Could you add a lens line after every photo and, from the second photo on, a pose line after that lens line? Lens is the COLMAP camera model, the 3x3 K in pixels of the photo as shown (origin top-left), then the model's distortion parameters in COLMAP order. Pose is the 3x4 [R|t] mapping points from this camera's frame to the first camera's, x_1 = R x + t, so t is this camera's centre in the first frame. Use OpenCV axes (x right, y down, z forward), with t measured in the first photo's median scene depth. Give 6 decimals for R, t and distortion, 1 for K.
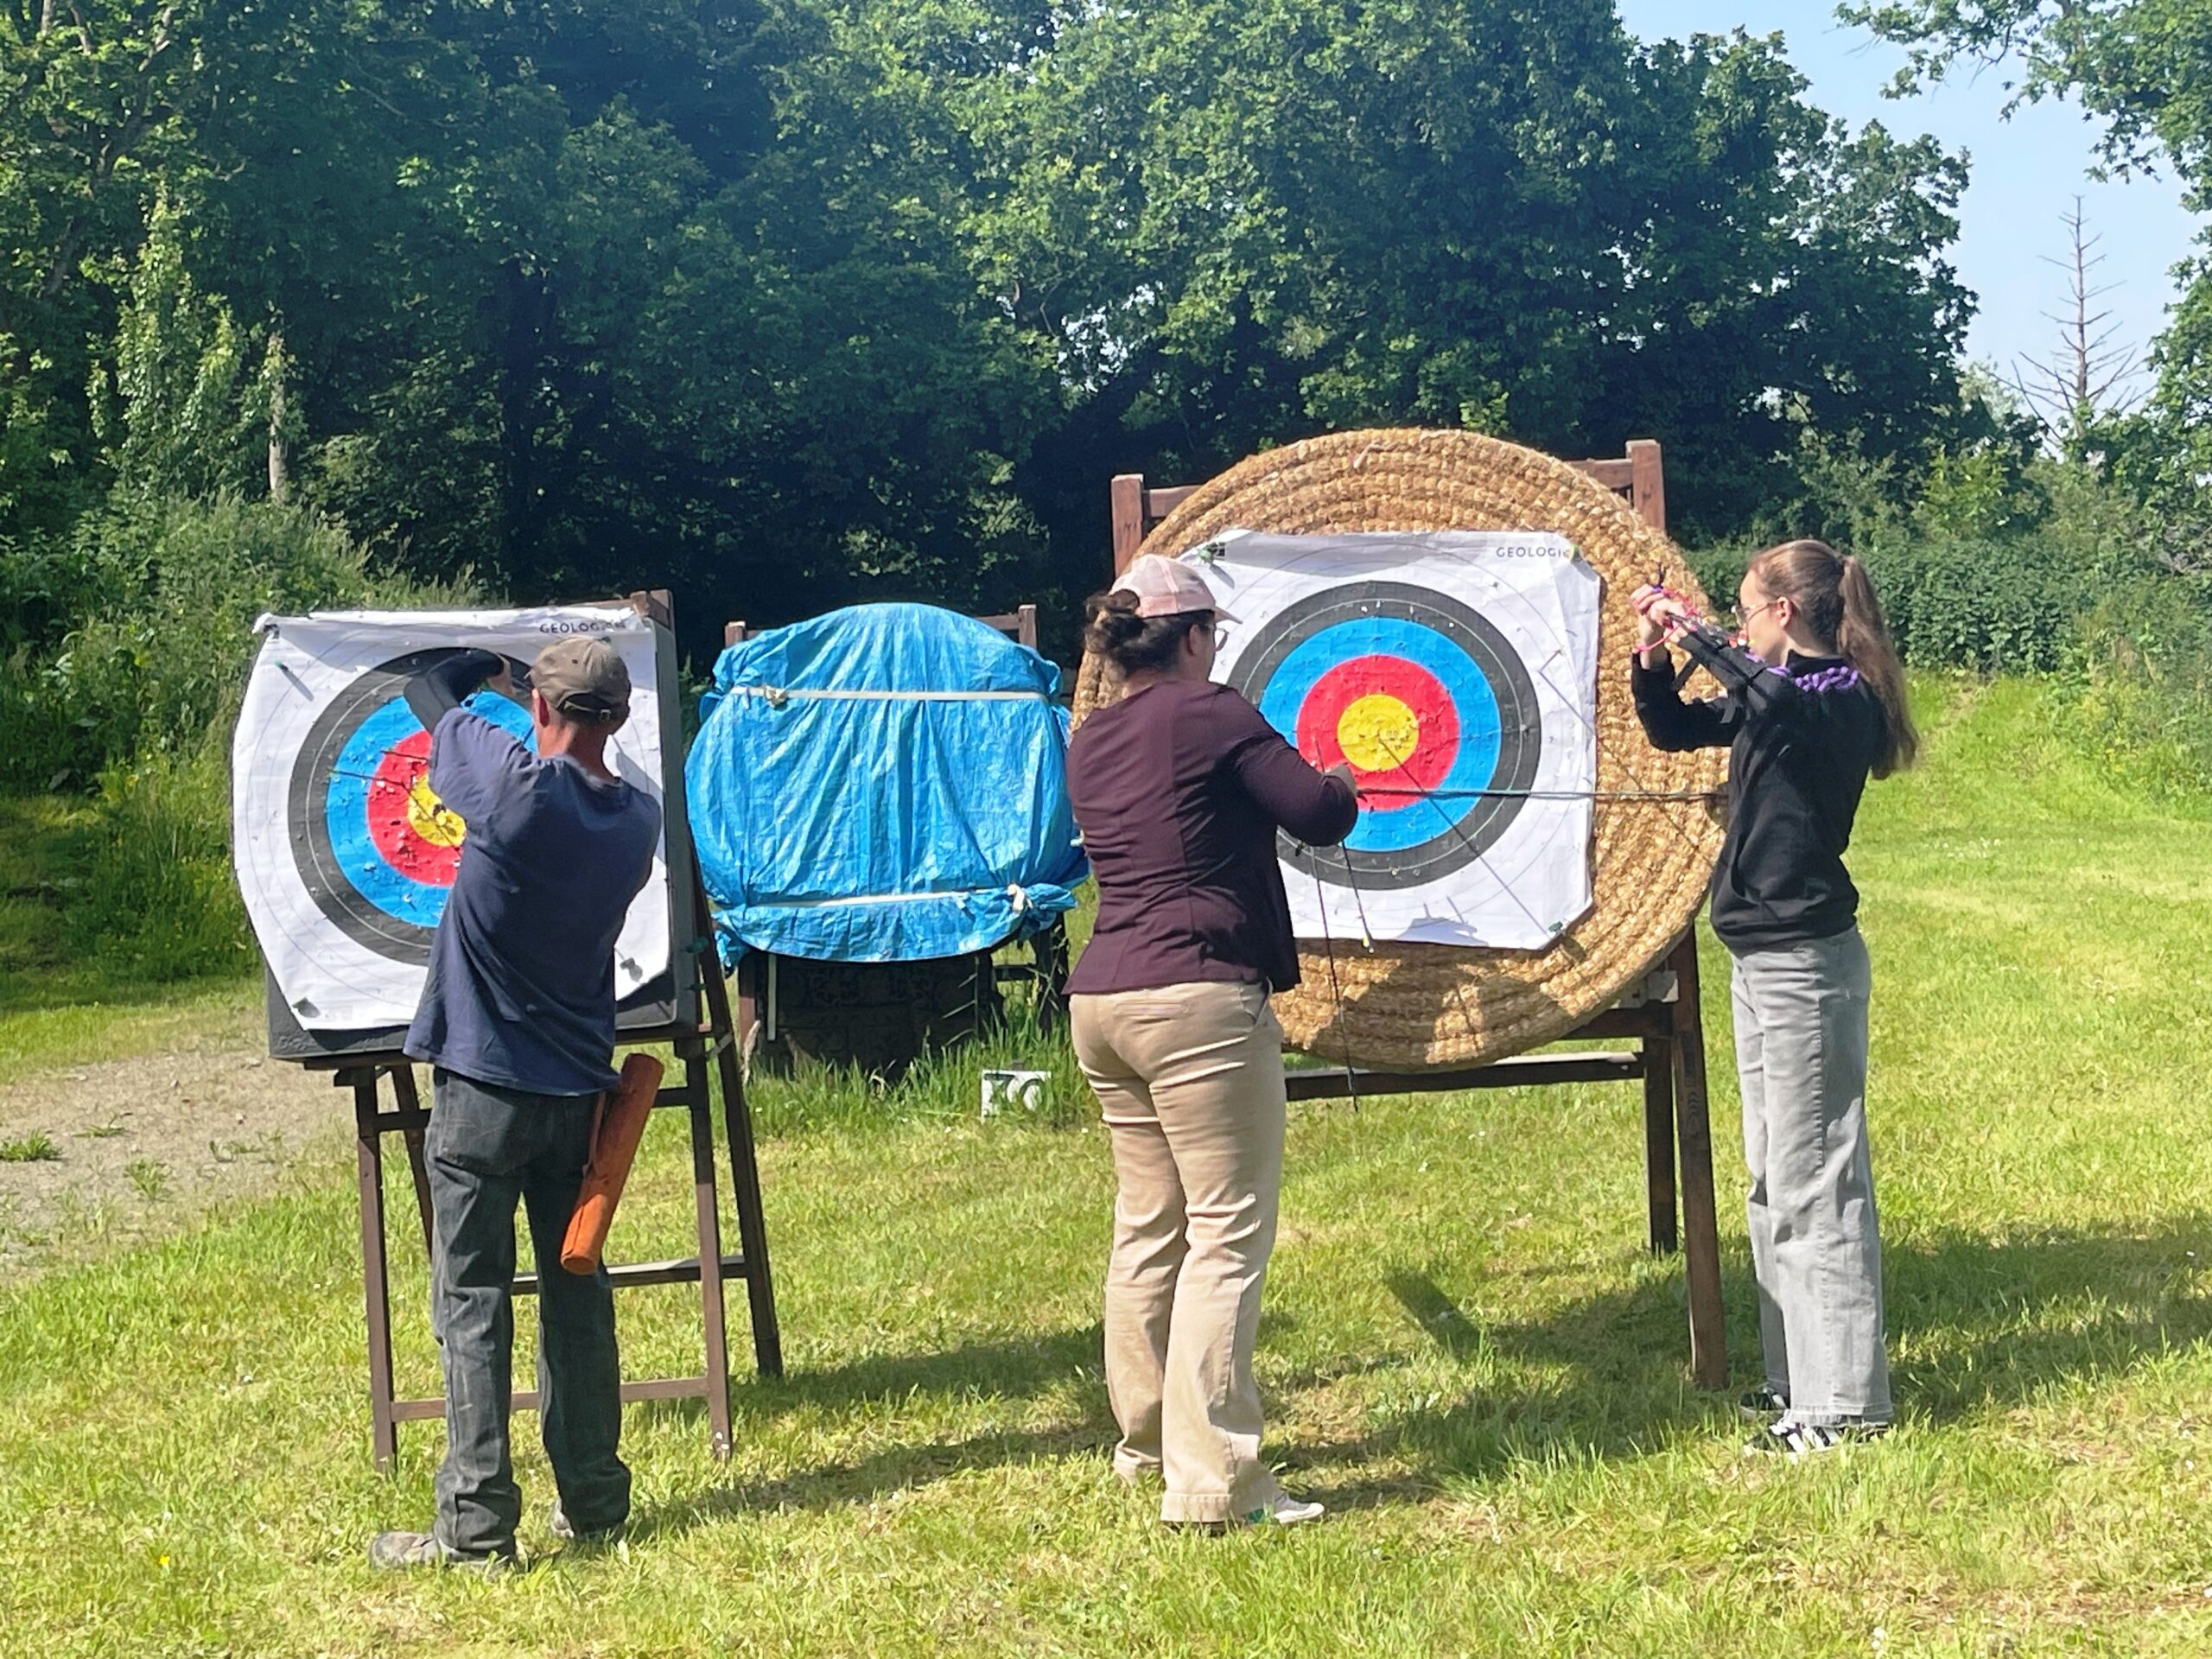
lens RADIAL K [[3703.3, 0, 1127.1], [0, 3703.3, 681.2], [0, 0, 1]] dist [0.093208, 0.000000]
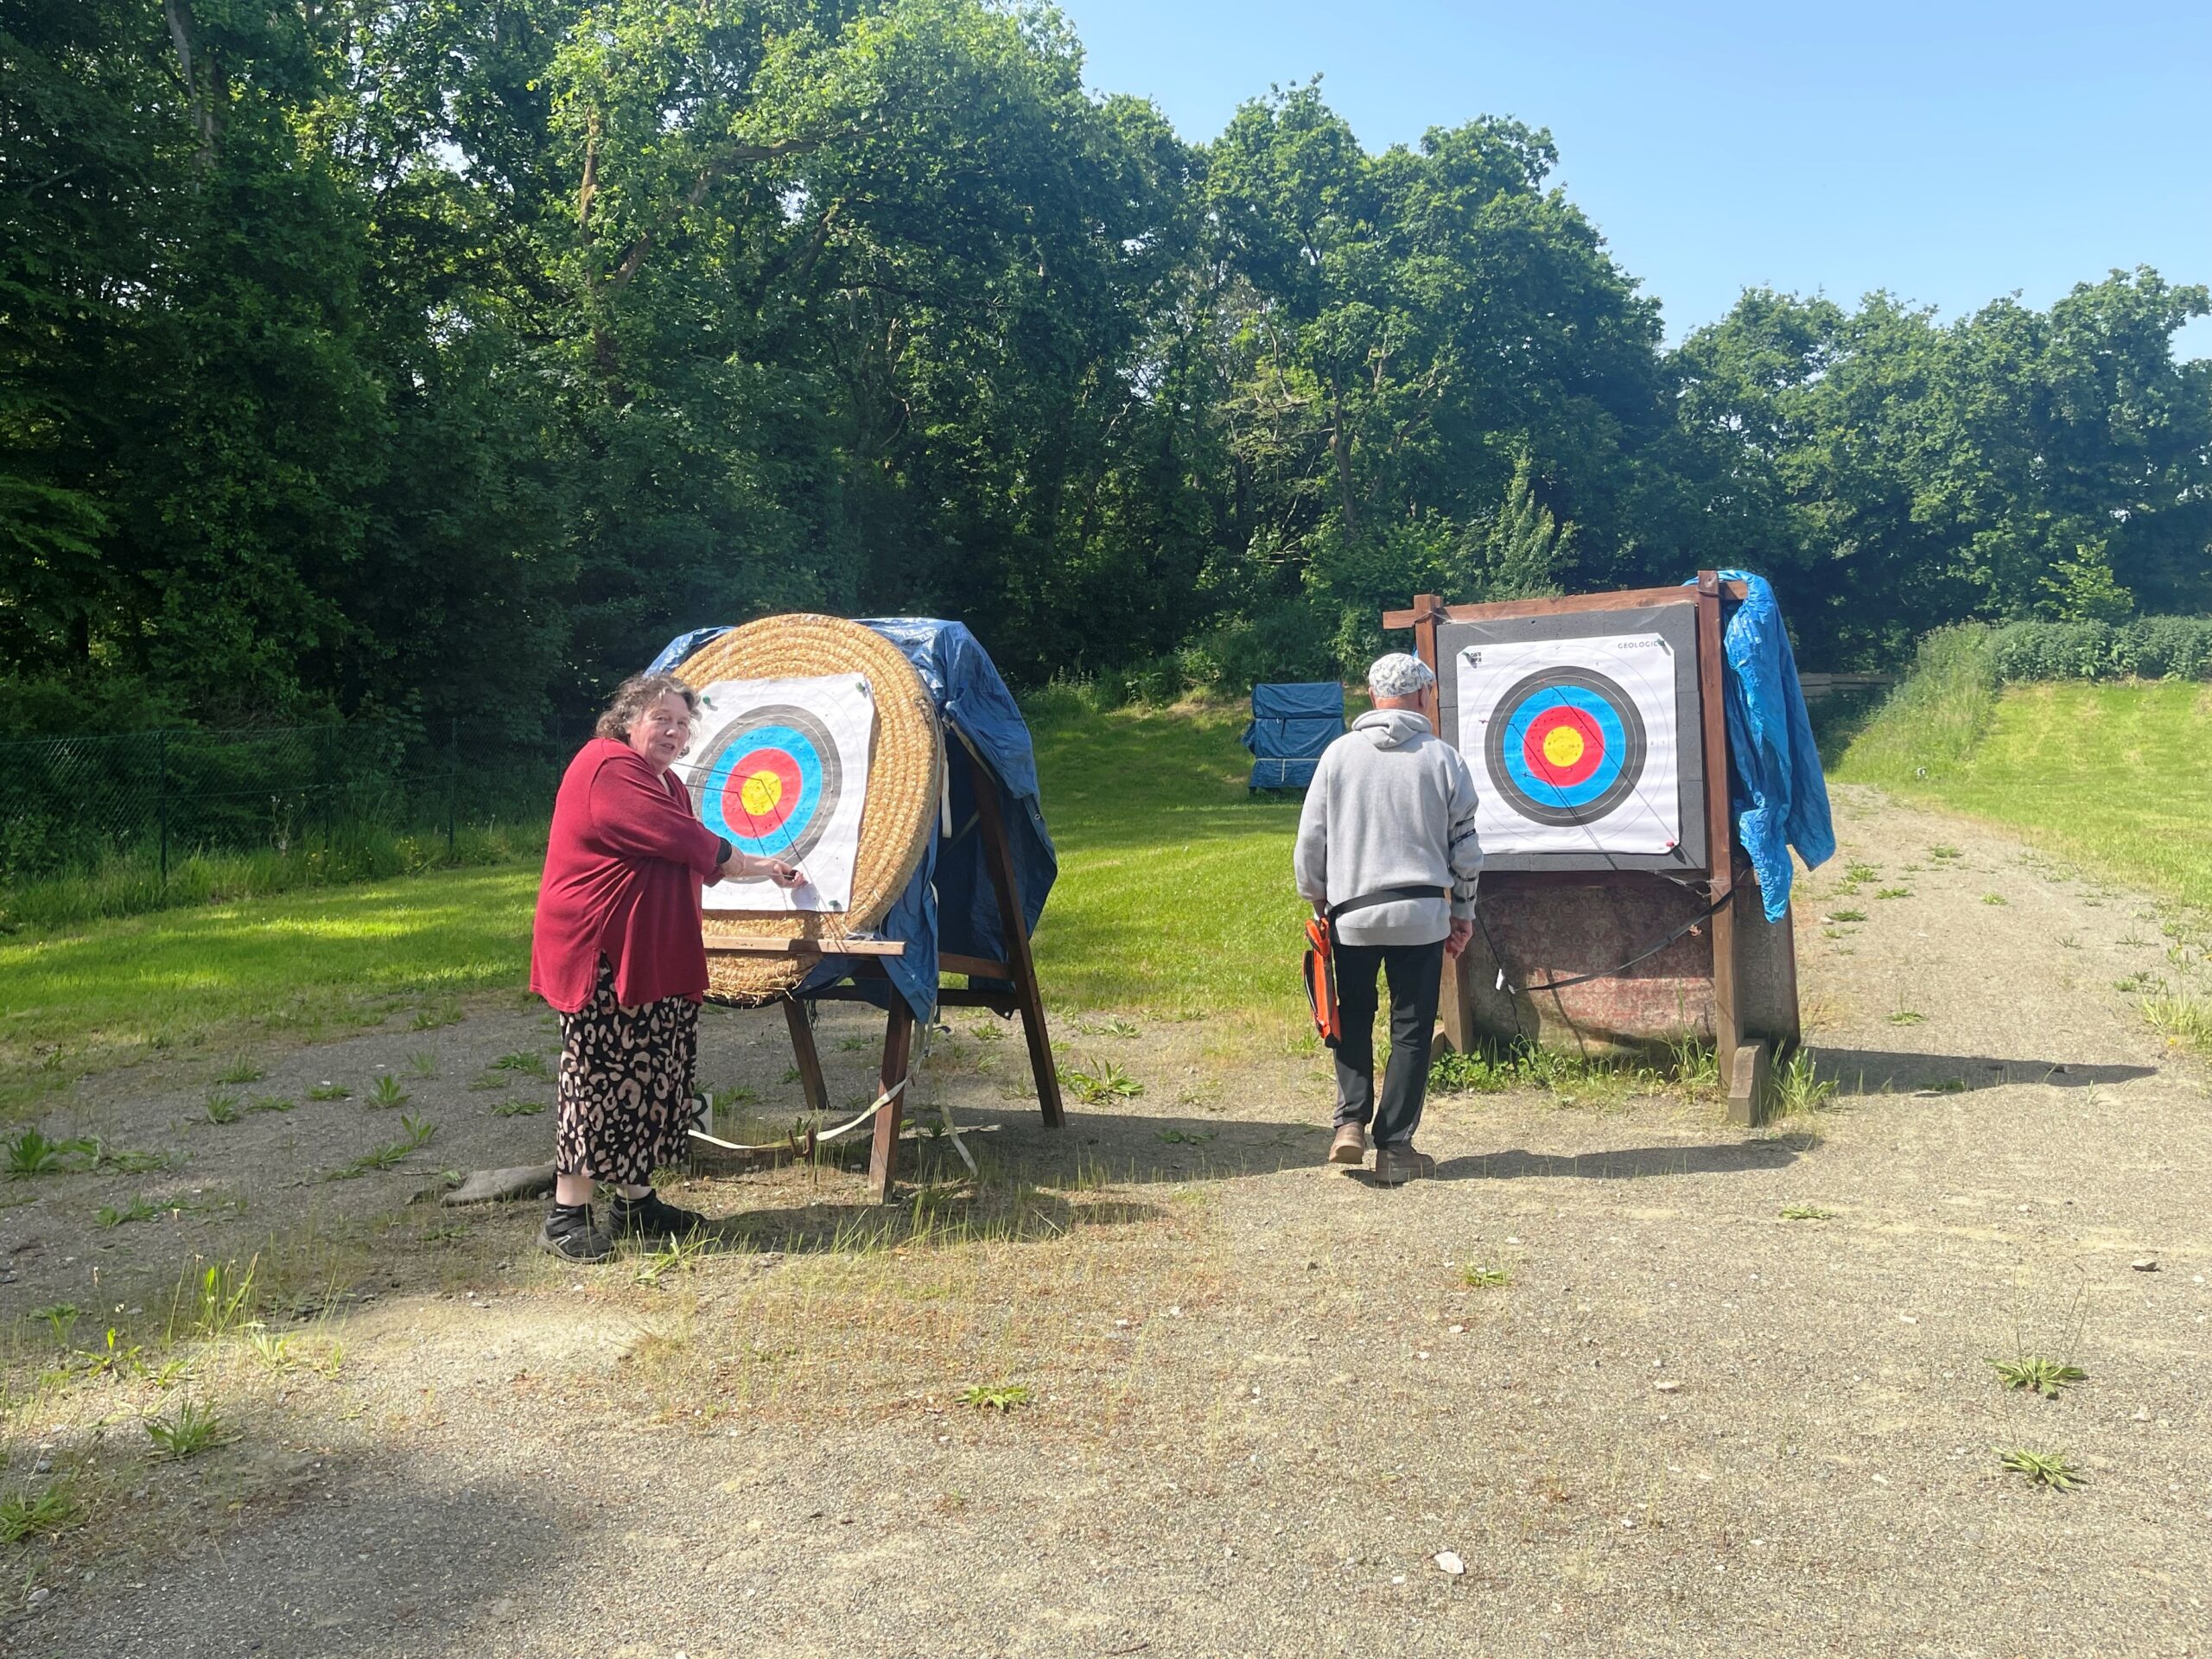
lens RADIAL K [[1764.1, 0, 1106.1], [0, 1764.1, 805.7], [0, 0, 1]] dist [0.039708, -0.030124]
pose [[0.963488, 0.043593, -0.264179, -0.157066], [-0.023866, 0.996712, 0.077429, 0.004152], [0.266686, -0.068298, 0.961361, -0.092096]]
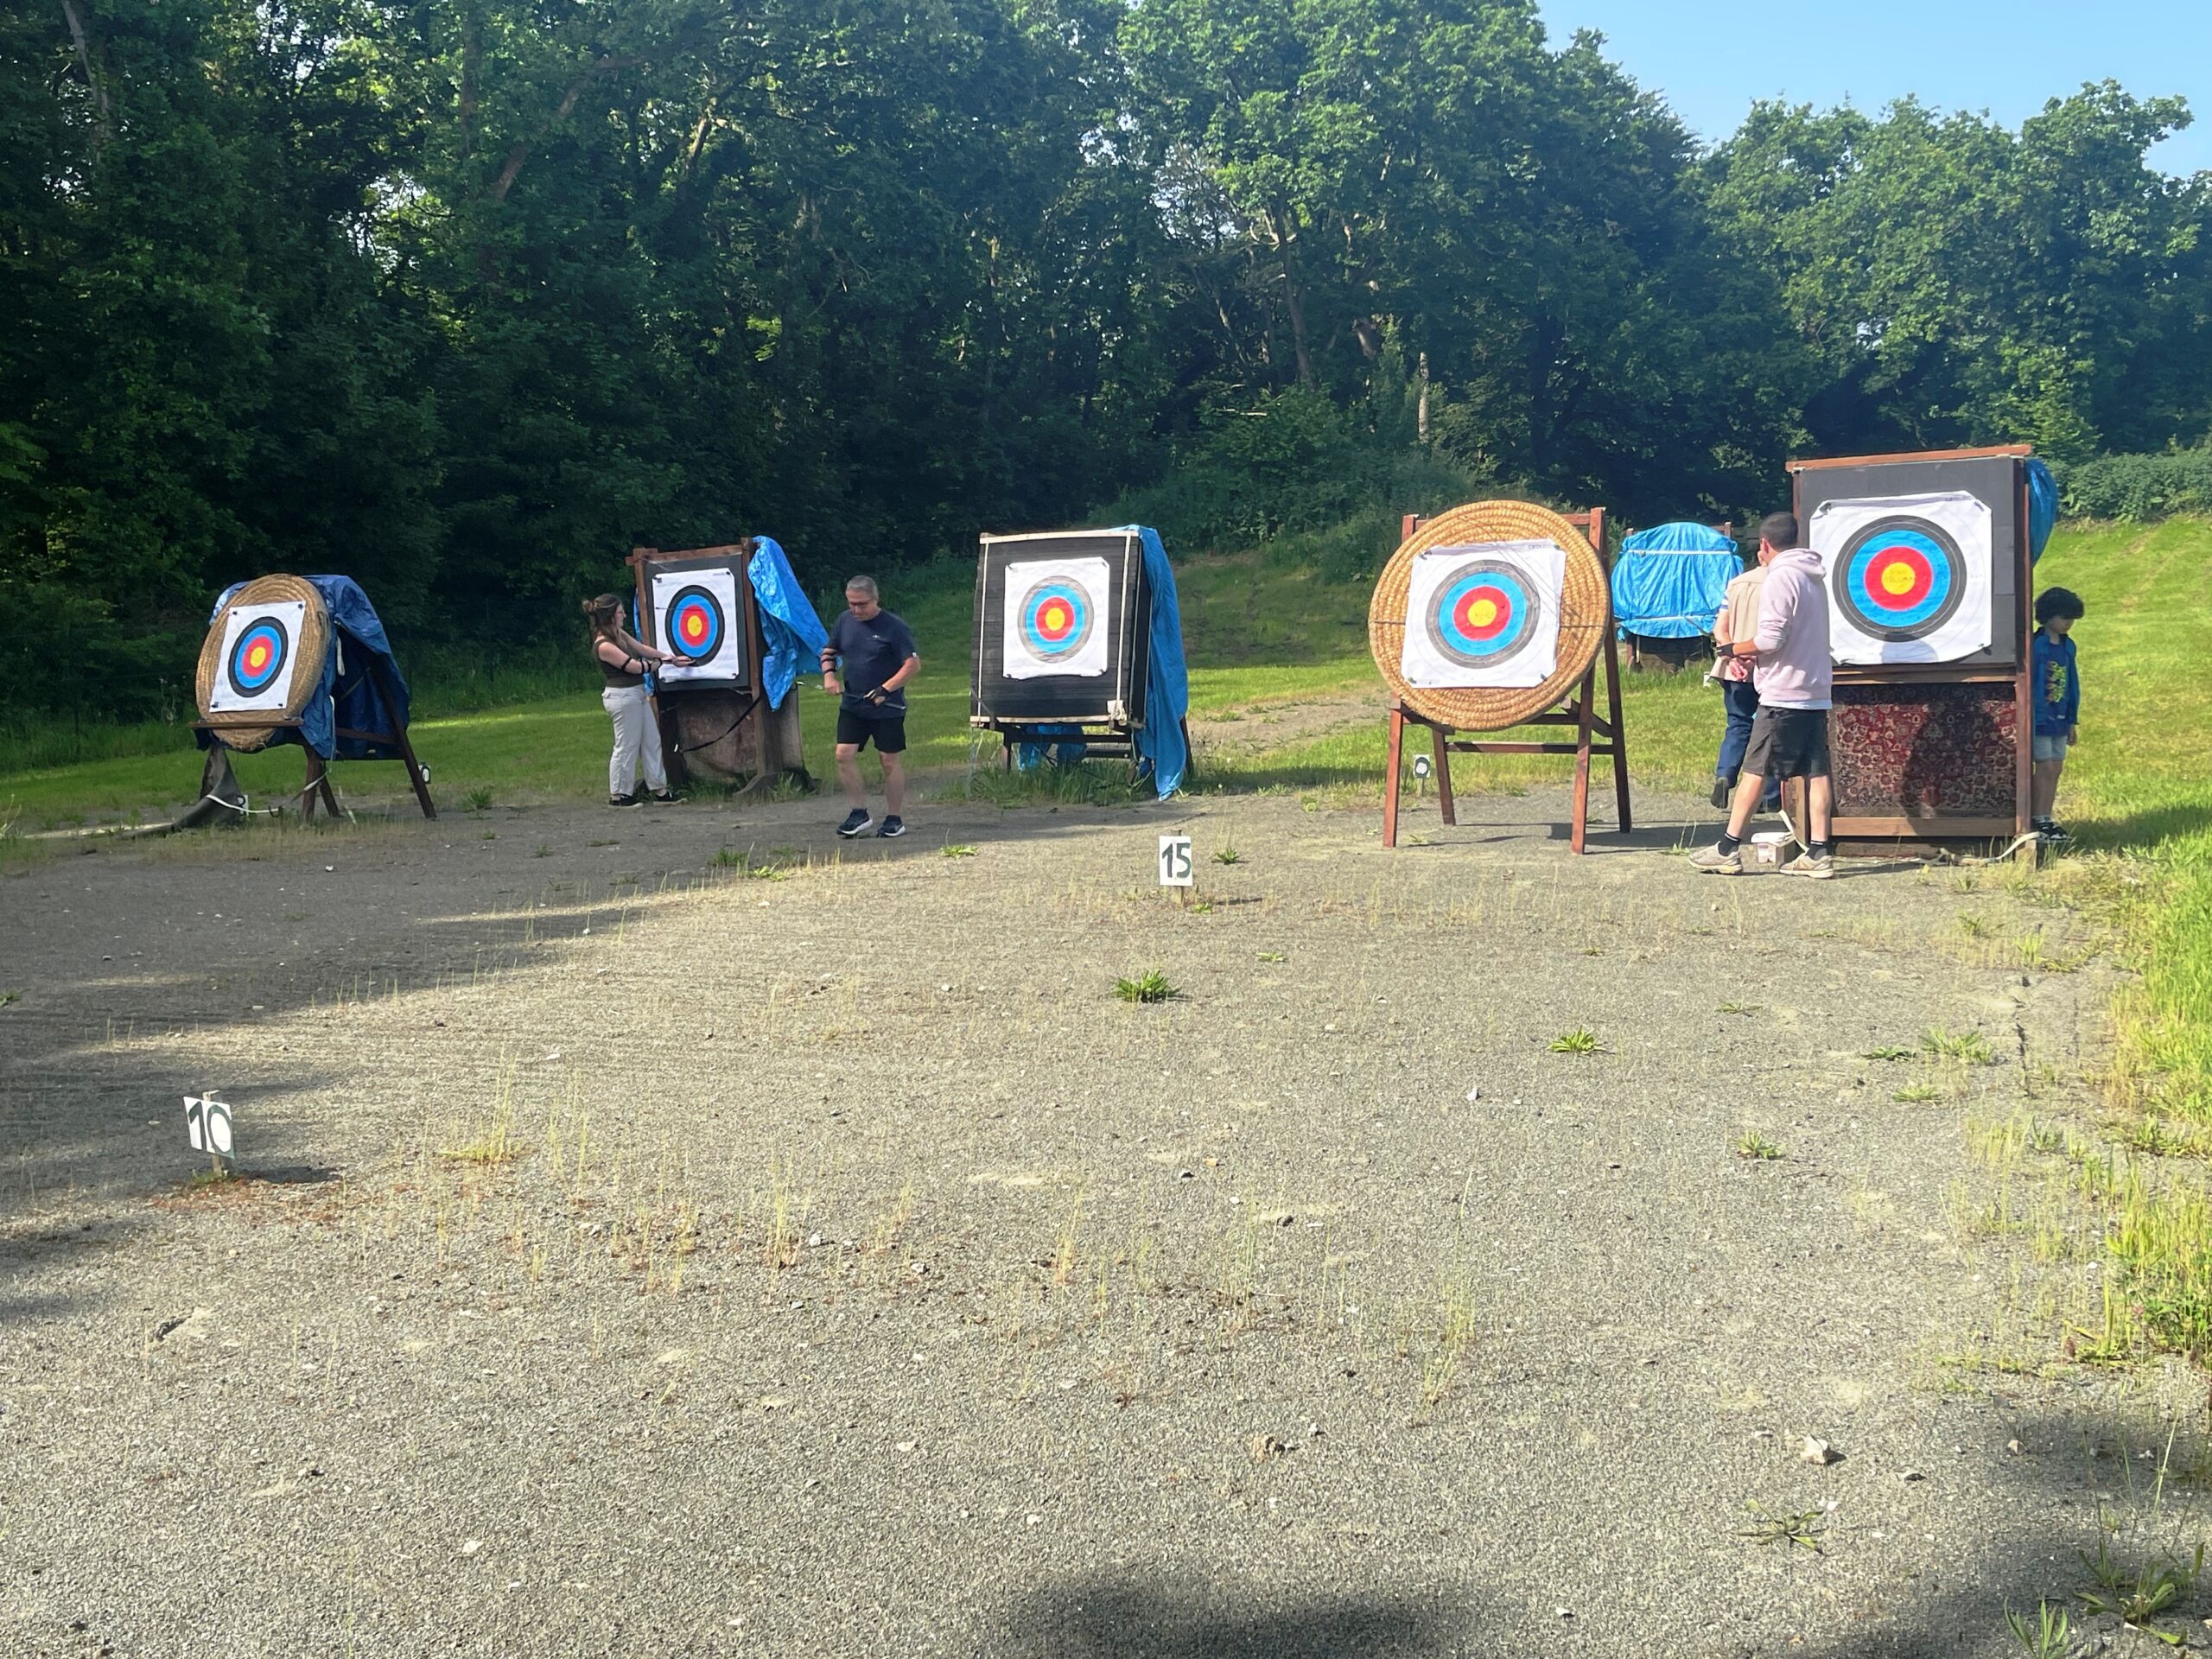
lens RADIAL K [[2176.4, 0, 1111.9], [0, 2176.4, 807.9], [0, 0, 1]] dist [0.031376, 0.000000]
pose [[0.939201, 0.041417, -0.340862, 0.035007], [0.004301, 0.991202, 0.132290, -0.008093], [0.343342, -0.125713, 0.930759, -0.258955]]
